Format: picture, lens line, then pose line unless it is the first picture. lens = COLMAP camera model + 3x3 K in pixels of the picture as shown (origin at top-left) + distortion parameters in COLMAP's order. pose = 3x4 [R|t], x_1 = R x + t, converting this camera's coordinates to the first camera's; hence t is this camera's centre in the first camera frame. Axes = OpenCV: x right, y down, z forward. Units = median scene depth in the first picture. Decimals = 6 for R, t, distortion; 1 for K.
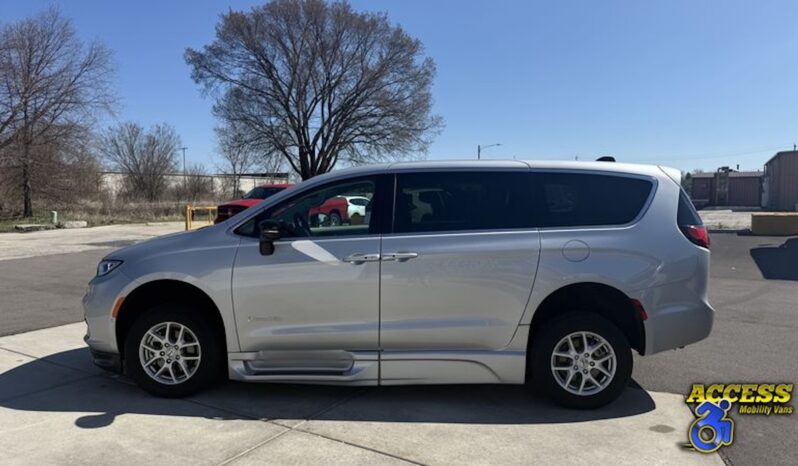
lens RADIAL K [[590.8, 0, 399.0], [0, 590.8, 233.0], [0, 0, 1]] dist [0.007404, -0.007908]
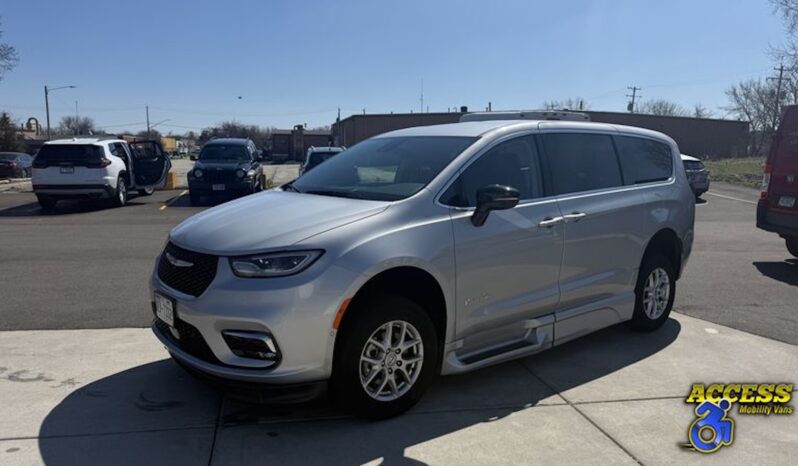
lens RADIAL K [[590.8, 0, 399.0], [0, 590.8, 233.0], [0, 0, 1]] dist [0.007404, -0.007908]
pose [[0.752913, -0.076326, 0.653680, -0.874051], [0.024835, 0.995840, 0.087673, -0.031437], [-0.657652, -0.049776, 0.751676, 0.418539]]
